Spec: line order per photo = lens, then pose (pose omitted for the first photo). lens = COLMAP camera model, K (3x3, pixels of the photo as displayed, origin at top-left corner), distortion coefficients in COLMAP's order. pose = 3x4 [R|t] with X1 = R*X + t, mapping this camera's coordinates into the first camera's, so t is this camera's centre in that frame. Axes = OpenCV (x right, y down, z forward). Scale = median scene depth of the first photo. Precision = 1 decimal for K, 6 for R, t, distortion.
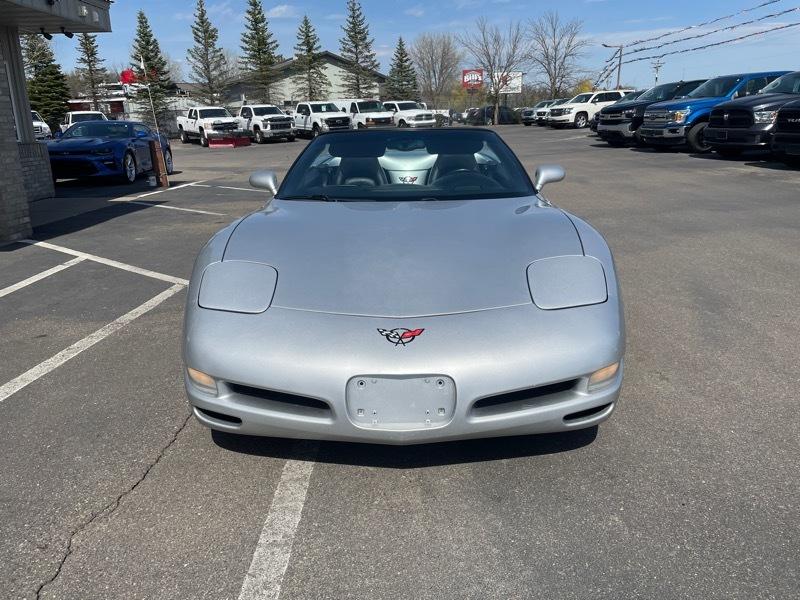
lens RADIAL K [[603.7, 0, 396.8], [0, 603.7, 300.8], [0, 0, 1]] dist [0.065757, -0.086415]
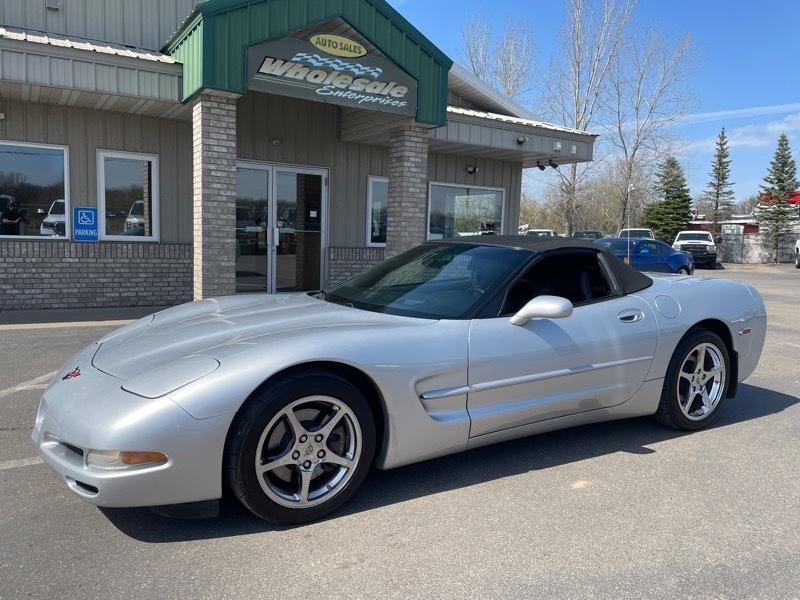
lens RADIAL K [[603.7, 0, 396.8], [0, 603.7, 300.8], [0, 0, 1]] dist [0.065757, -0.086415]
pose [[0.534503, 0.126626, -0.835627, 0.094815], [-0.280802, 0.959154, -0.034268, -0.016416], [0.797155, 0.252962, 0.548228, 0.050378]]
